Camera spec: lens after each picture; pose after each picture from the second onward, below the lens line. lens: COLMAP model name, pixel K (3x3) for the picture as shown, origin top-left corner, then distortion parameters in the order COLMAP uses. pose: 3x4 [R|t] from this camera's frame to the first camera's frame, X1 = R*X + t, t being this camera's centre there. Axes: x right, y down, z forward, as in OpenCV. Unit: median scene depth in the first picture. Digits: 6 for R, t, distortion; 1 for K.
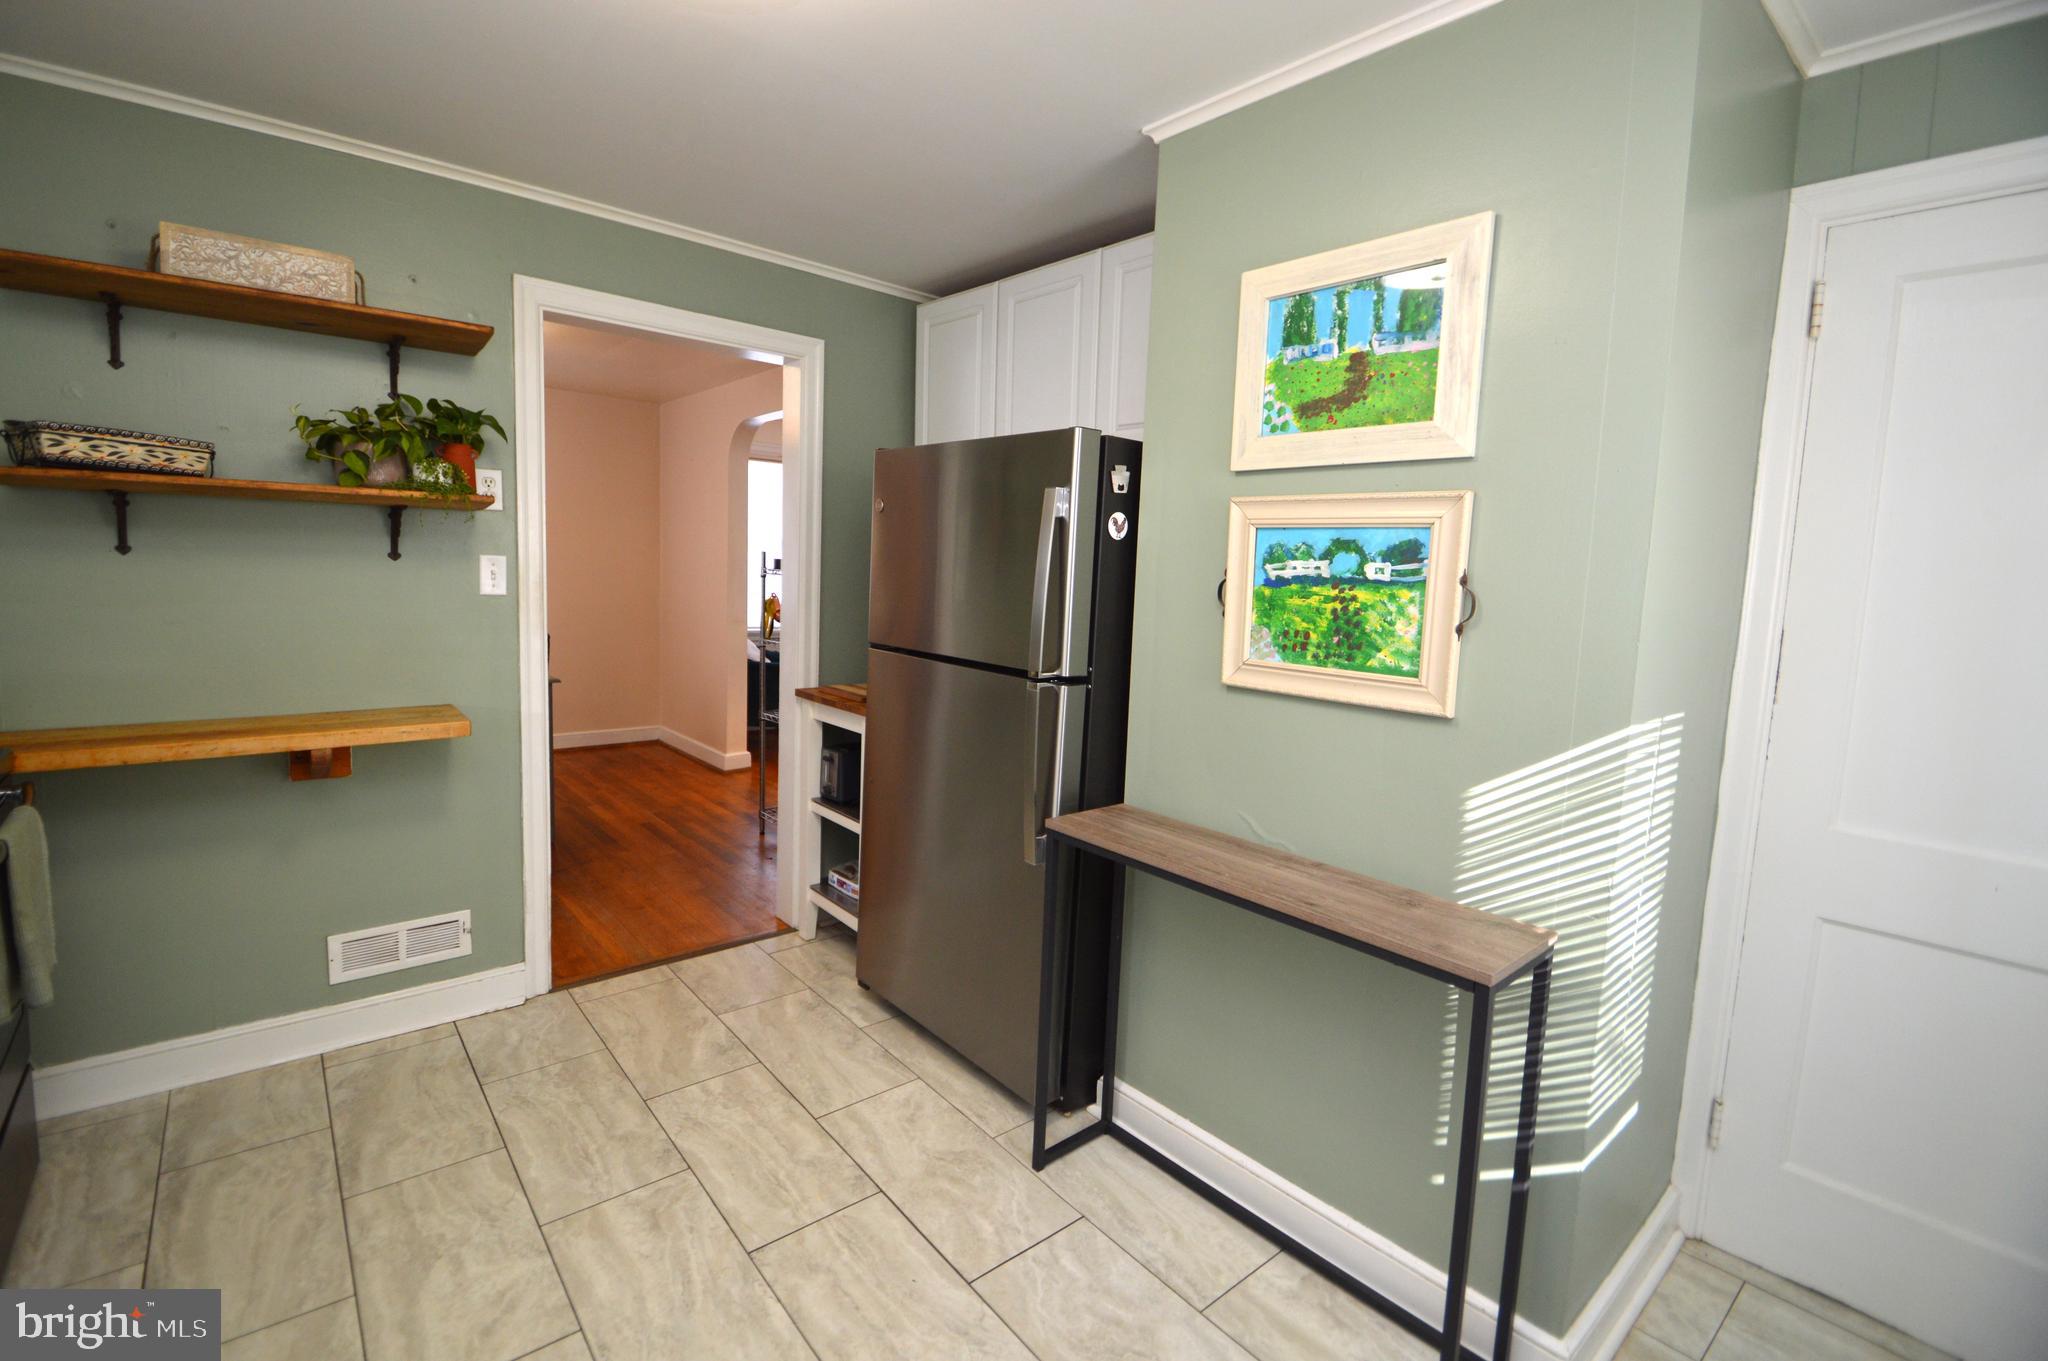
lens RADIAL K [[901.4, 0, 985.8], [0, 901.4, 661.3], [0, 0, 1]] dist [0.020154, -0.022435]
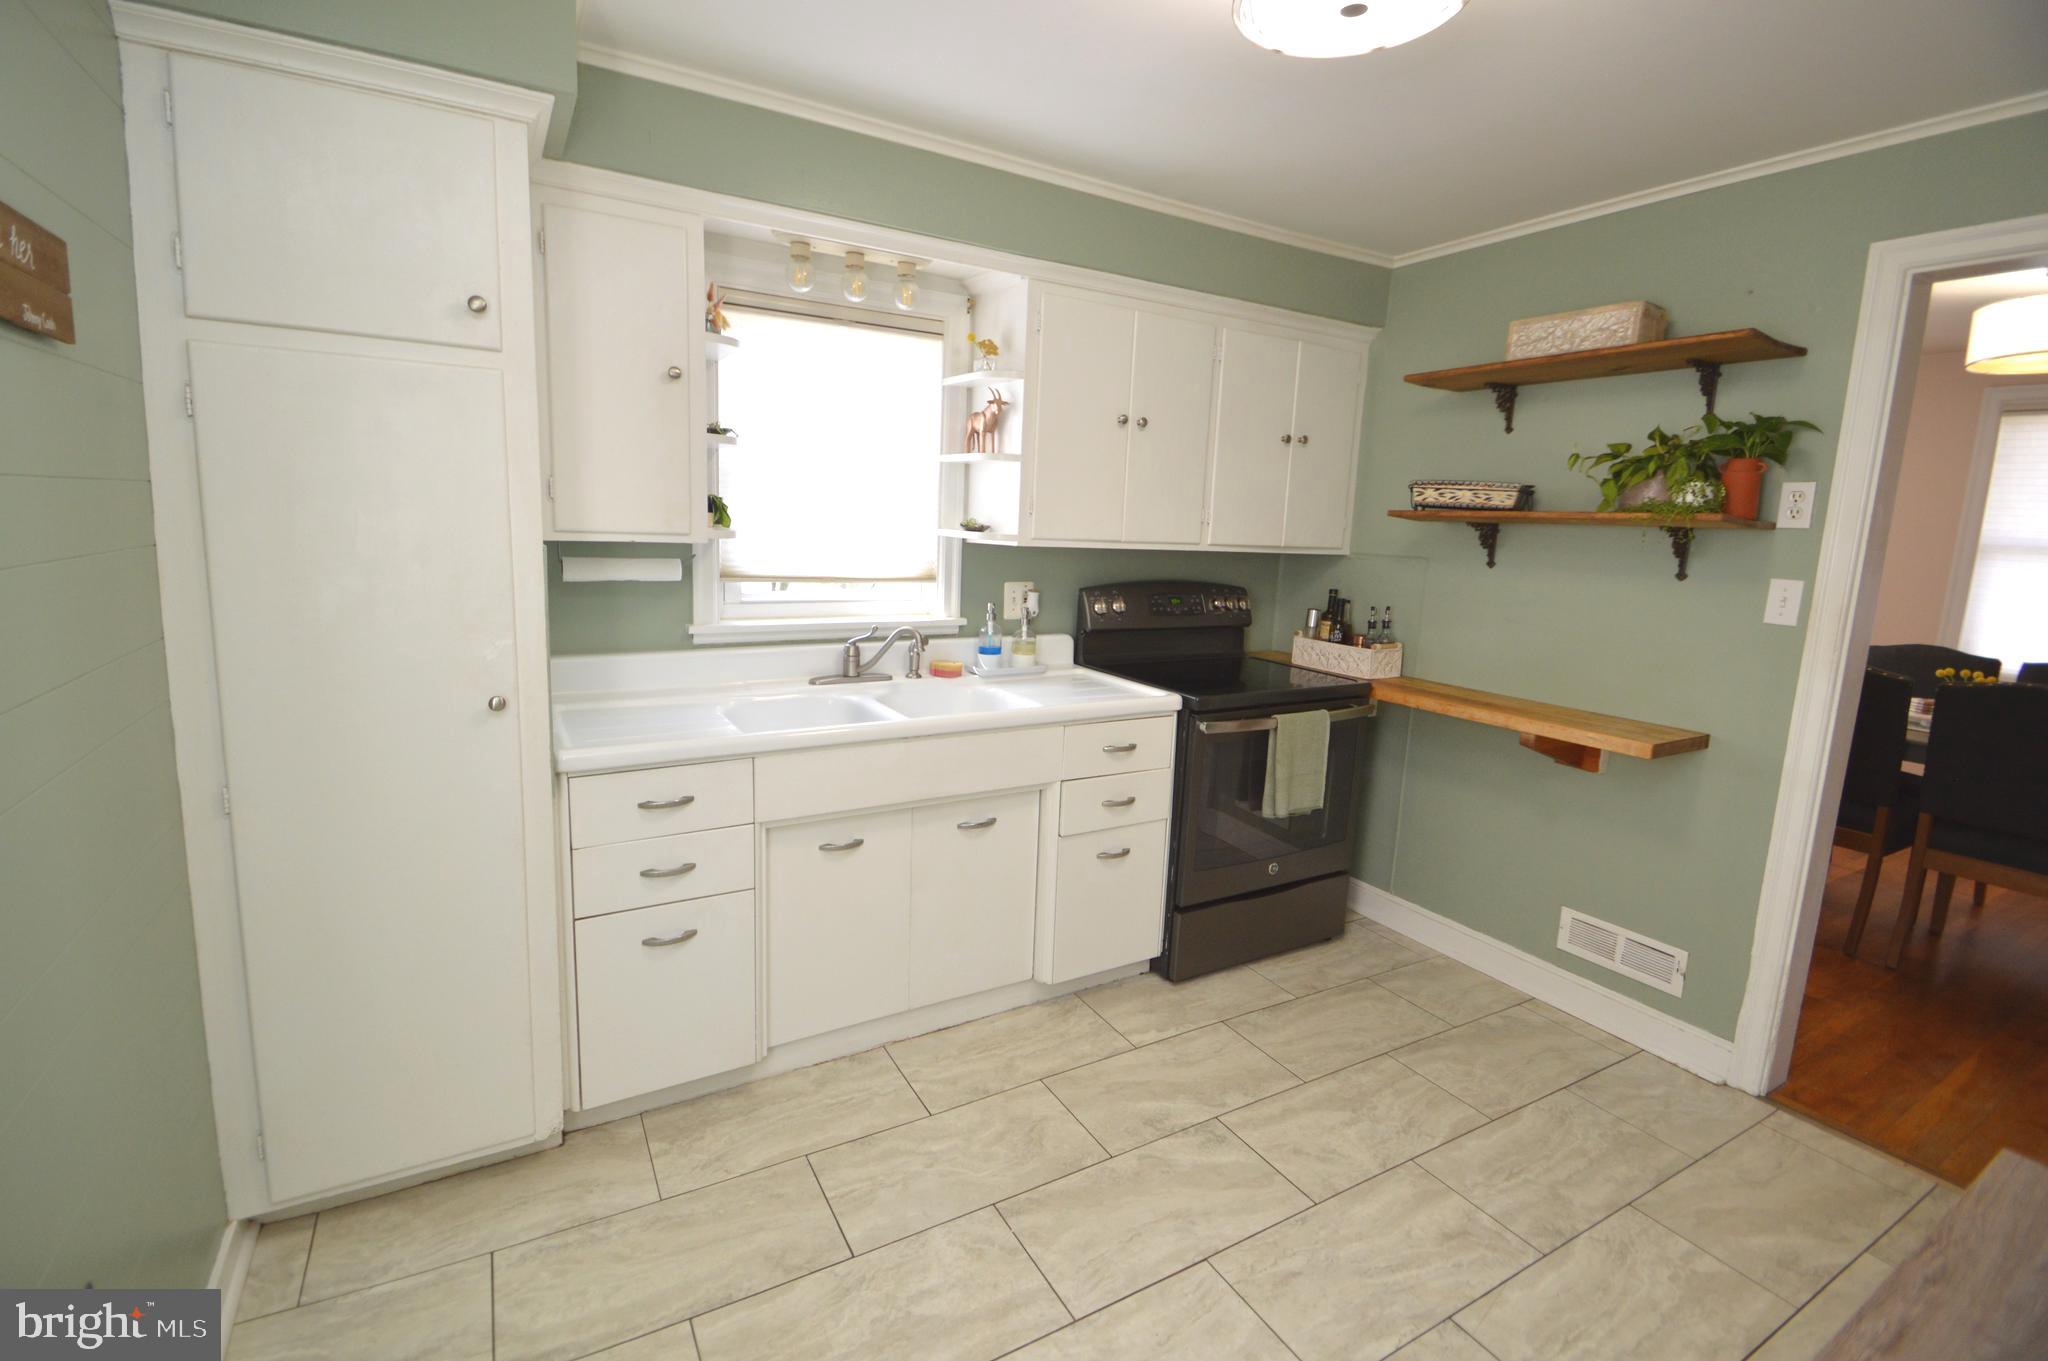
lens RADIAL K [[901.4, 0, 985.8], [0, 901.4, 661.3], [0, 0, 1]] dist [0.020154, -0.022435]
pose [[-0.175988, 0.113866, -0.977785, 0.535958], [-0.146551, 0.979188, 0.140406, -0.057415], [0.973422, 0.168005, -0.155638, 0.462622]]
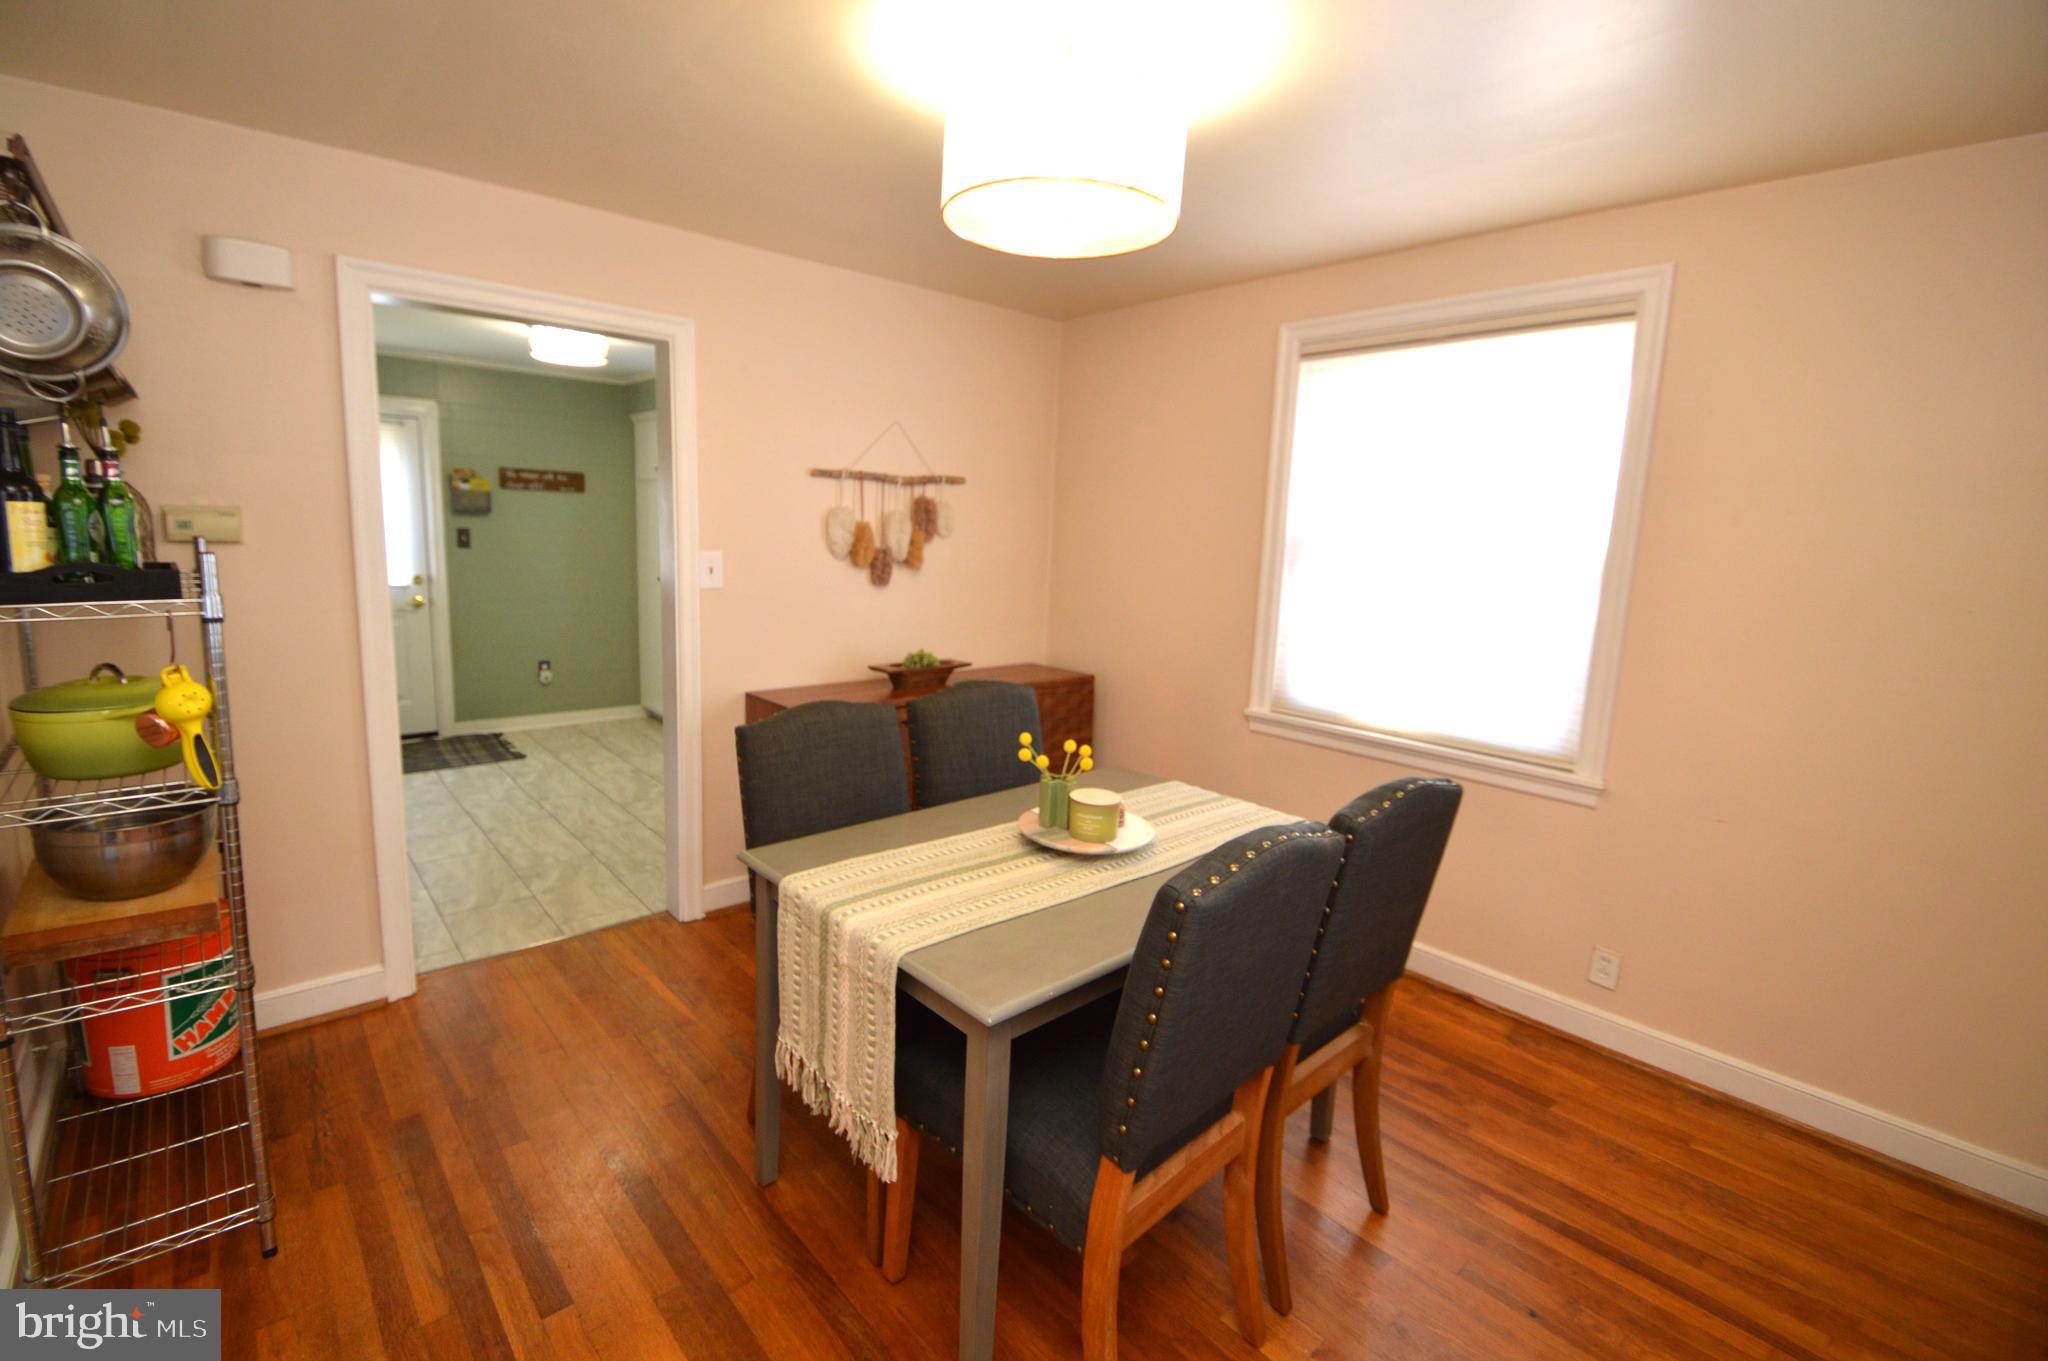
lens RADIAL K [[901.4, 0, 985.8], [0, 901.4, 661.3], [0, 0, 1]] dist [0.020154, -0.022435]
pose [[-0.997577, -0.064159, -0.026908, -1.093135], [-0.068885, 0.965116, 0.252598, -0.373088], [0.009763, 0.253839, -0.967197, 2.678583]]
